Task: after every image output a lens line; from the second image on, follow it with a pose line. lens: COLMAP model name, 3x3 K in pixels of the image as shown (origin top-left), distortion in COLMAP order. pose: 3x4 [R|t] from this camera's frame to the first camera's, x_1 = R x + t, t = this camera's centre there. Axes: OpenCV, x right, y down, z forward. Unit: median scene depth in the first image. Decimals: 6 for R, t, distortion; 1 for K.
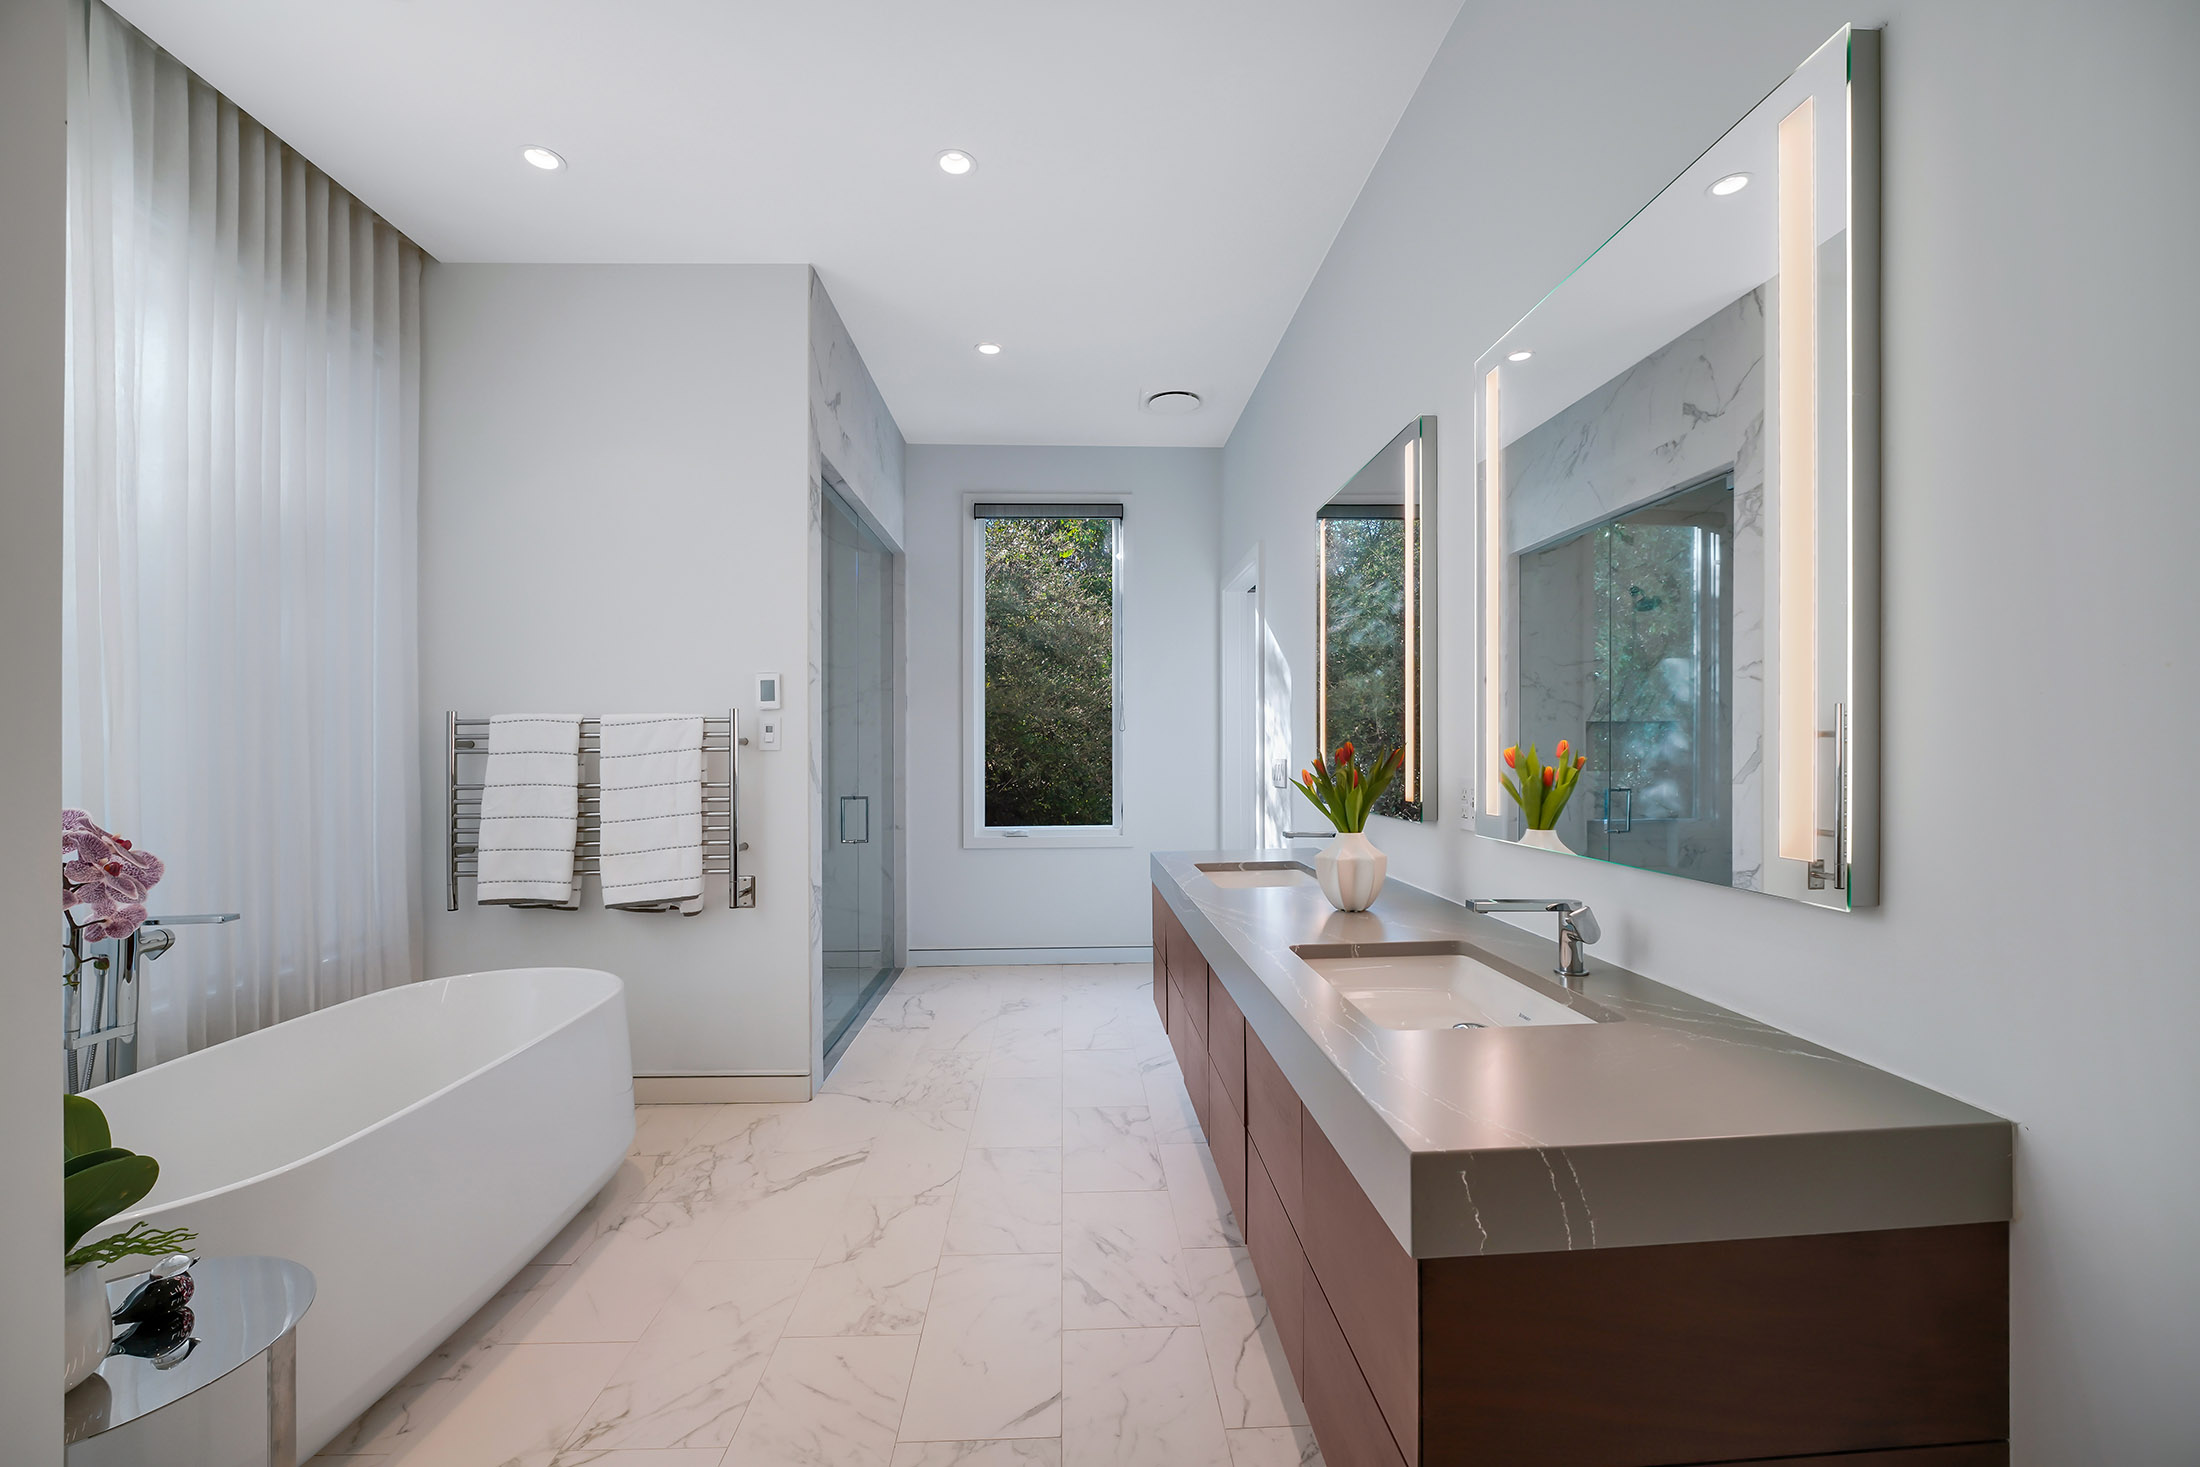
lens RADIAL K [[900.7, 0, 1102.5], [0, 900.7, 736.2], [0, 0, 1]] dist [-0.031289, 0.006098]
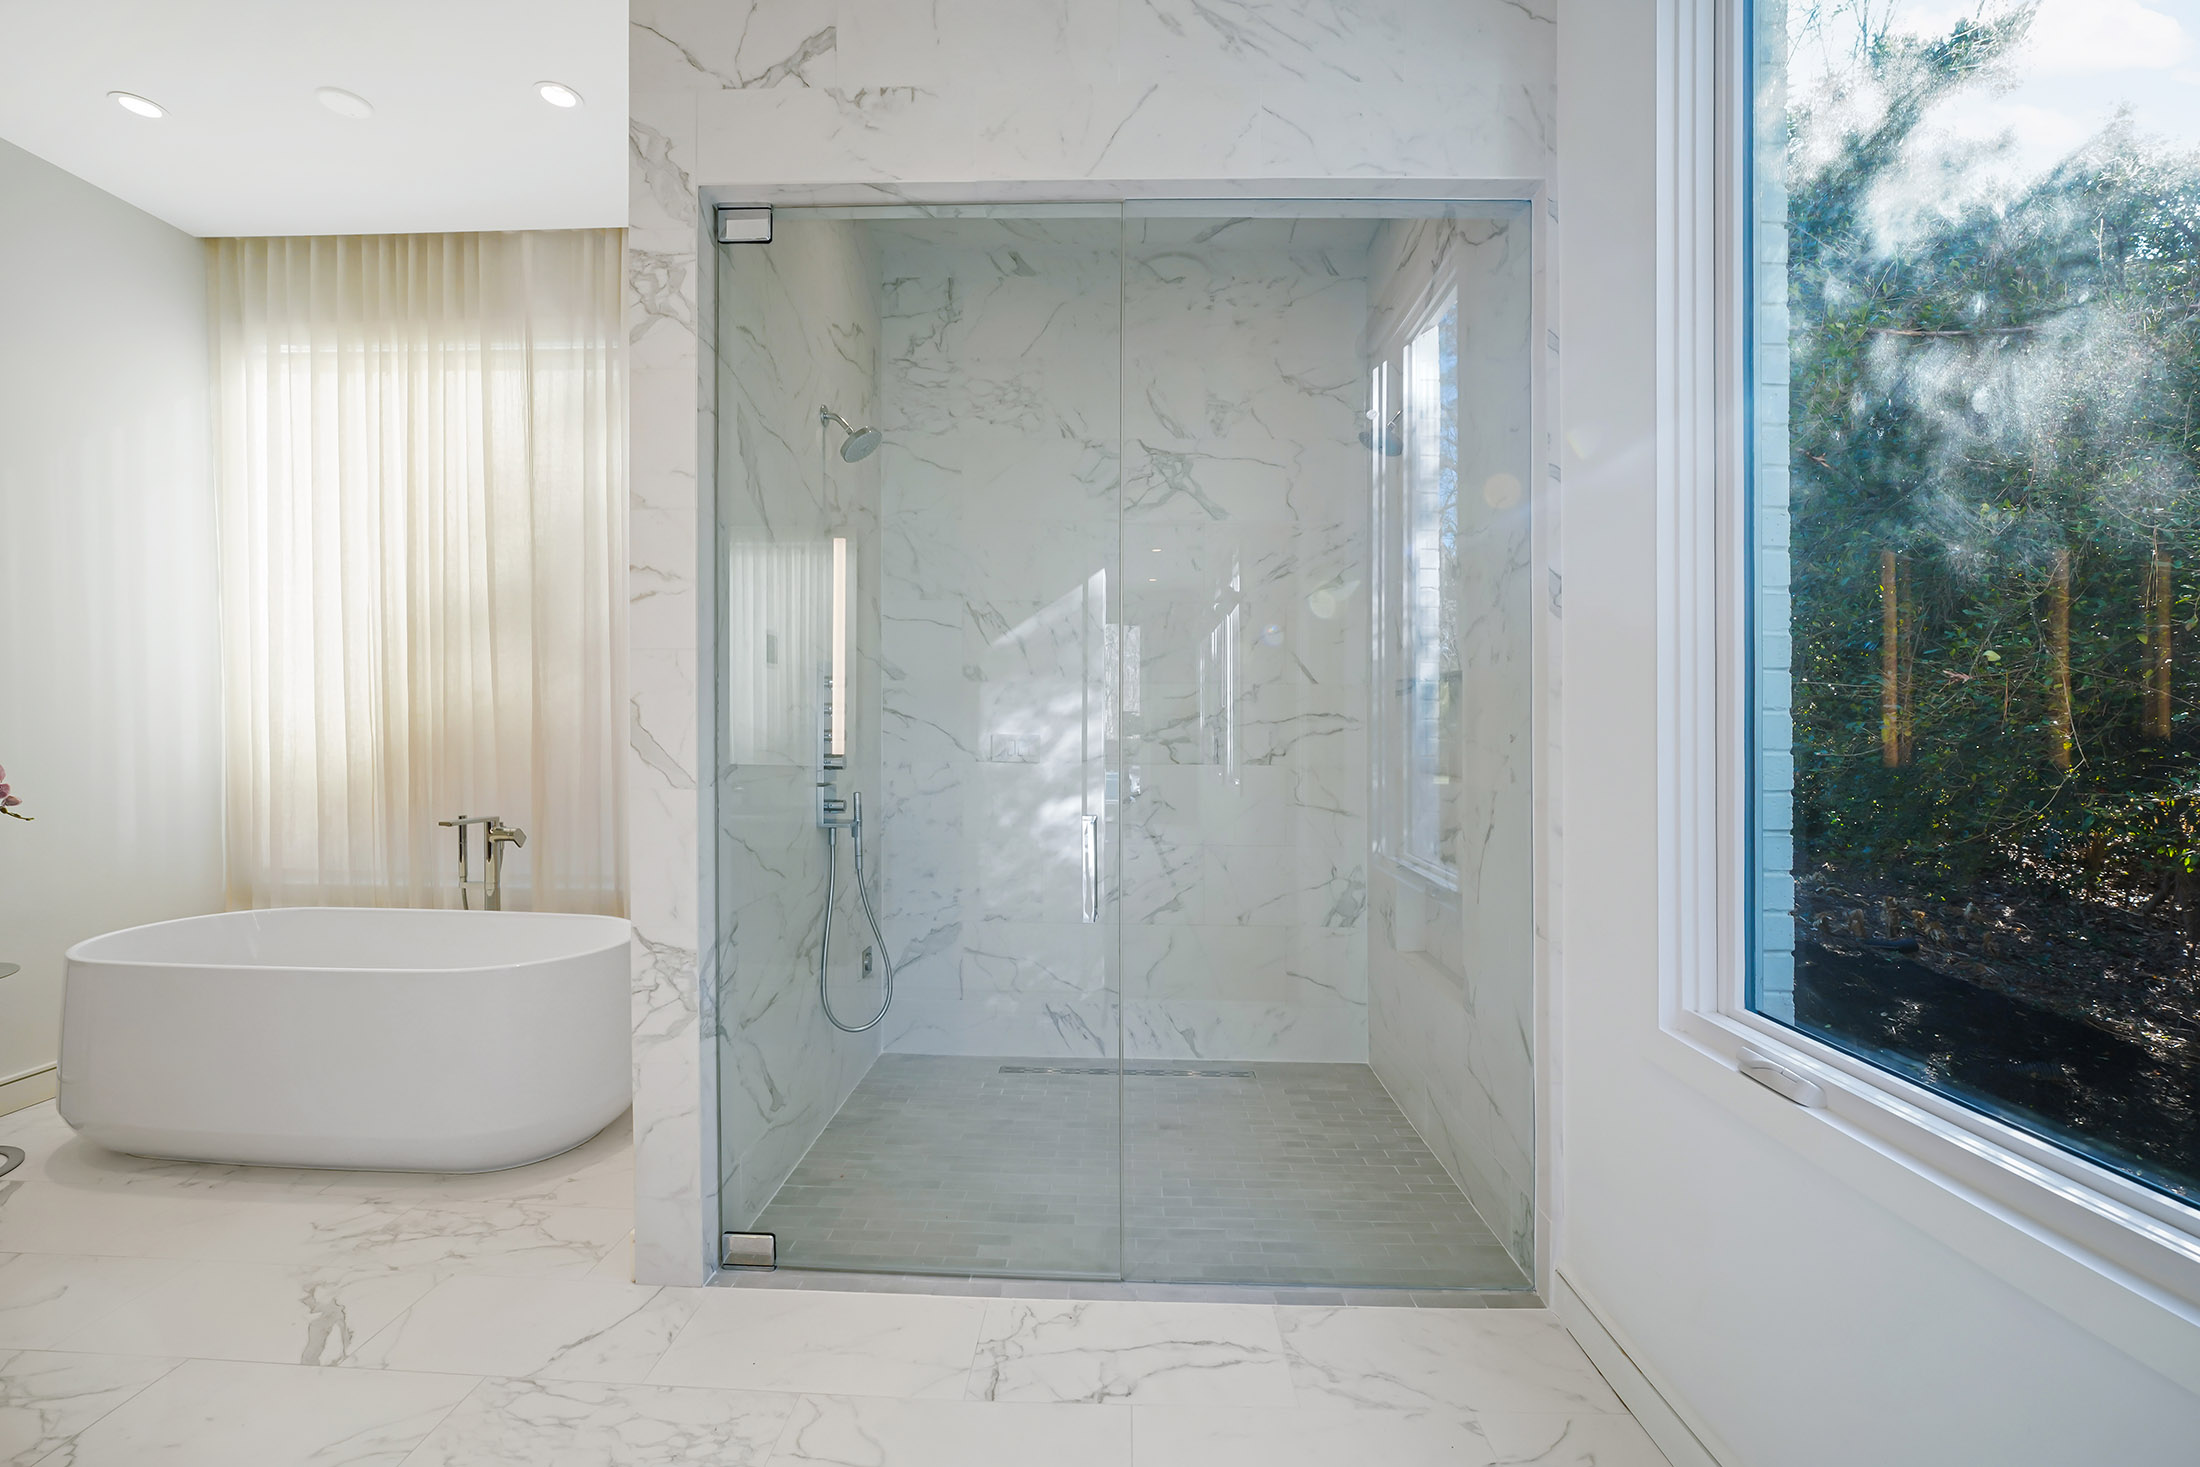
lens RADIAL K [[901.2, 0, 1100.0], [0, 901.2, 733.5], [0, 0, 1]] dist [-0.023281, 0.000146]
pose [[-0.069045, 0.010864, -0.997554, 0.273896], [-0.001404, 0.999939, 0.010987, 0.027277], [0.997613, 0.002159, -0.069025, 1.472160]]
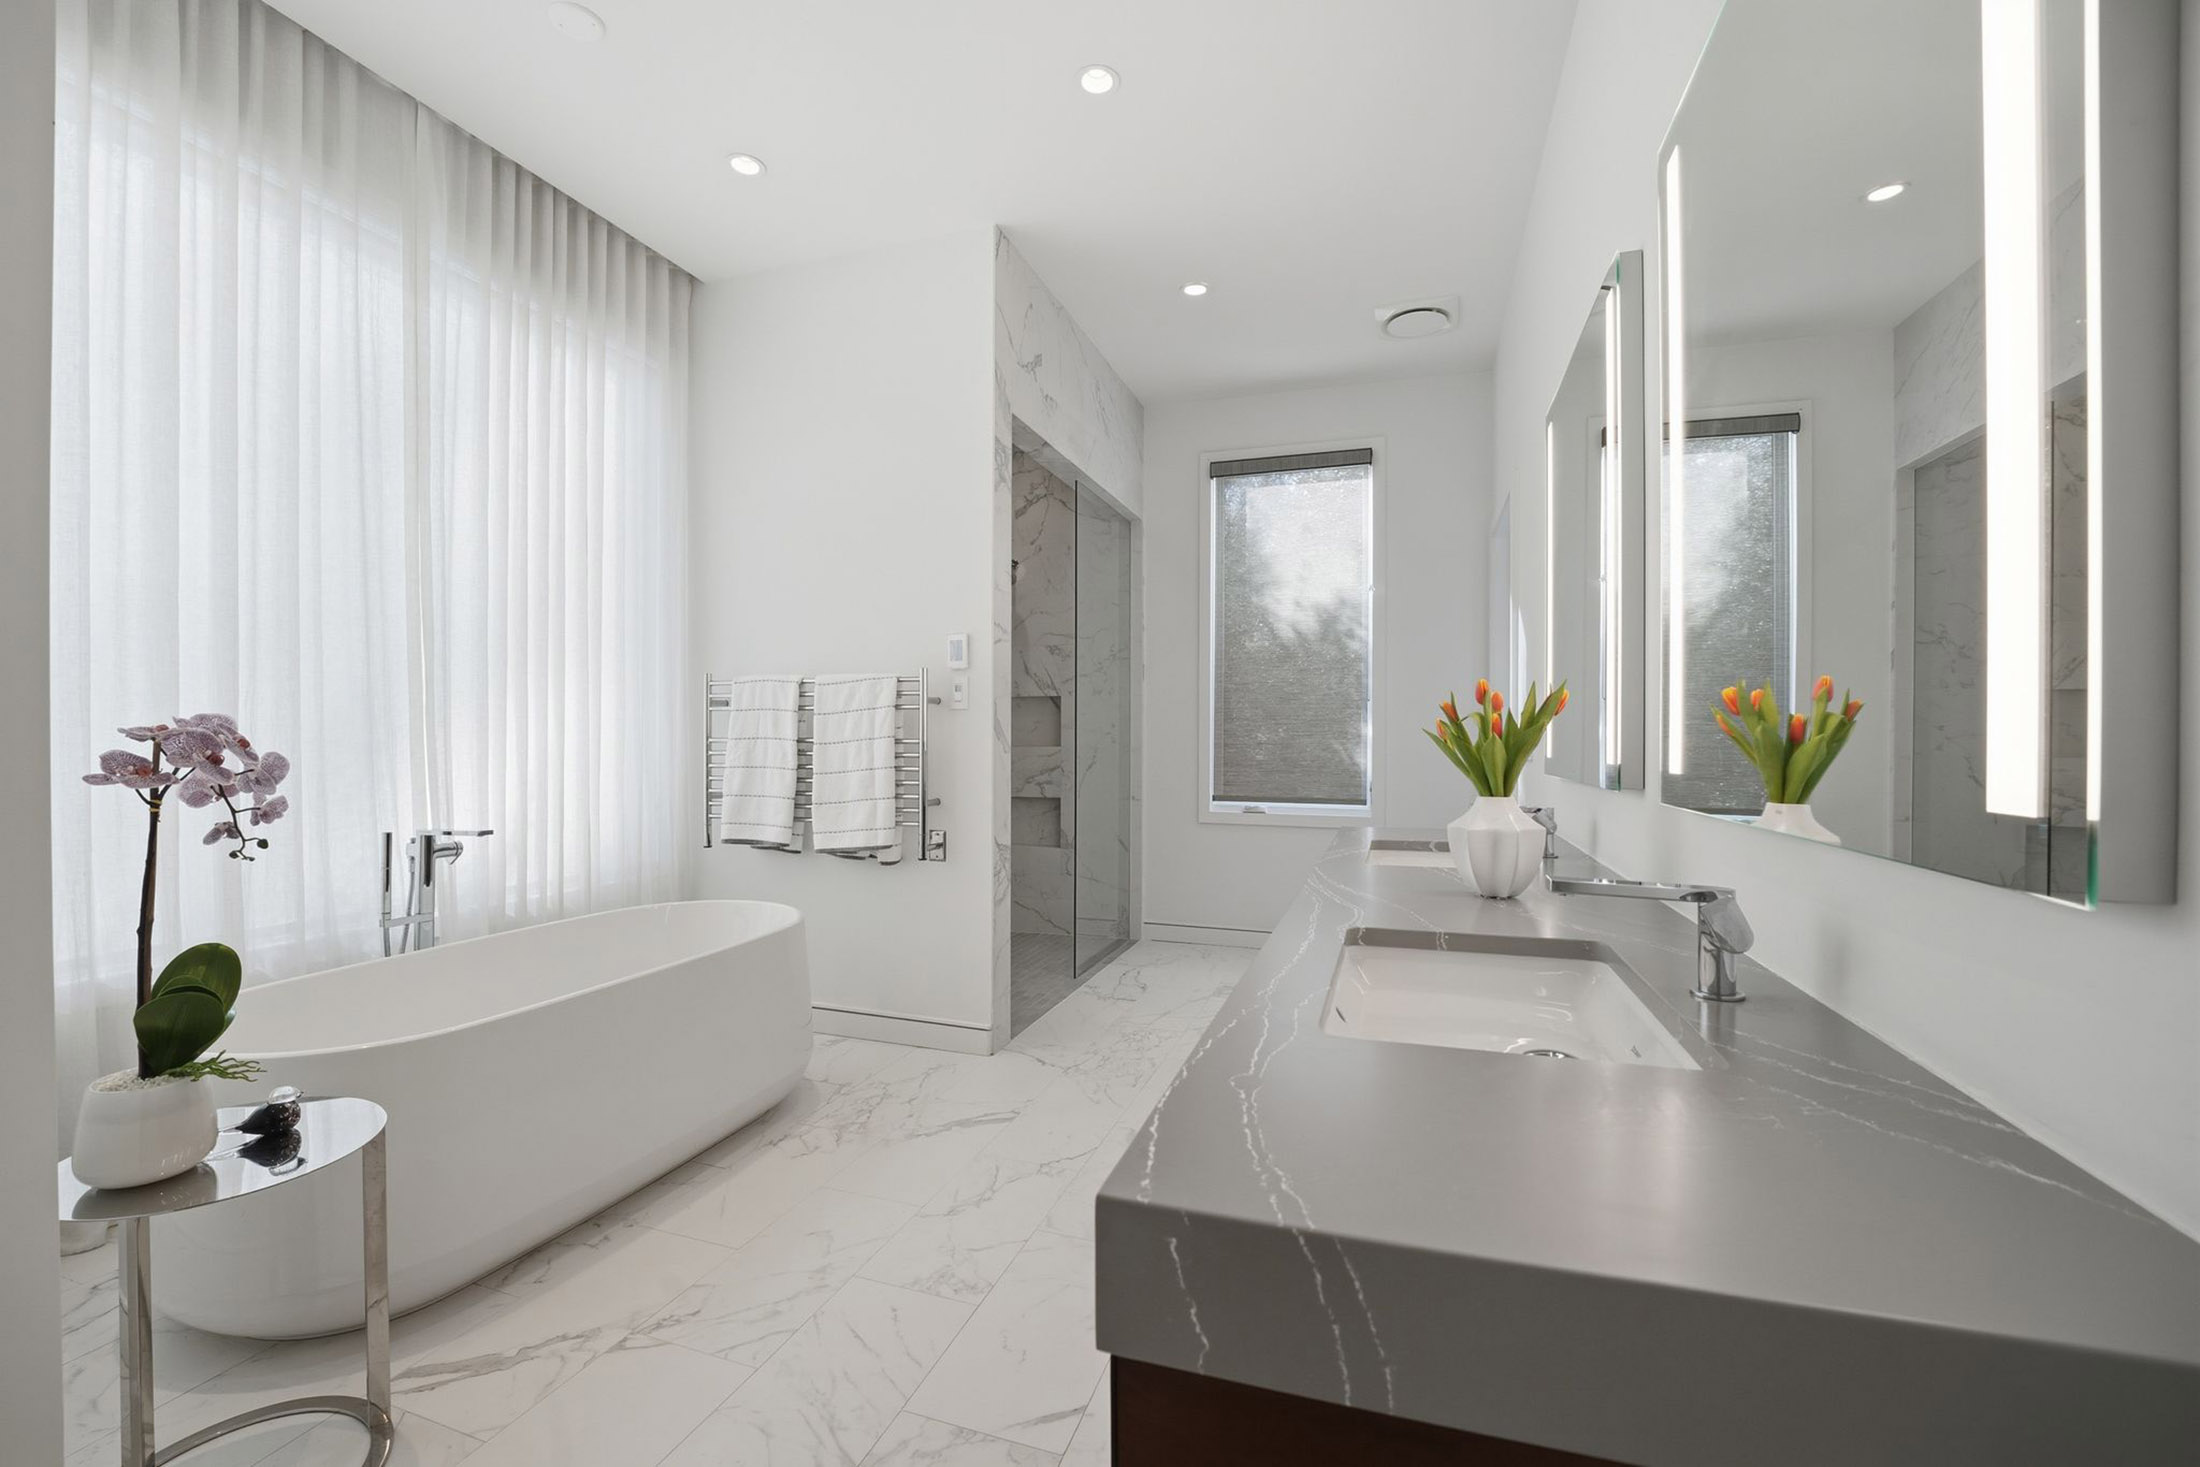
lens RADIAL K [[901.2, 0, 1100.0], [0, 901.2, 733.5], [0, 0, 1]] dist [-0.023281, 0.000146]
pose [[0.933022, 0.012661, -0.359597, 0.162529], [-0.008767, 0.999884, 0.012459, 0.031349], [0.359713, -0.008472, 0.933024, 0.104026]]
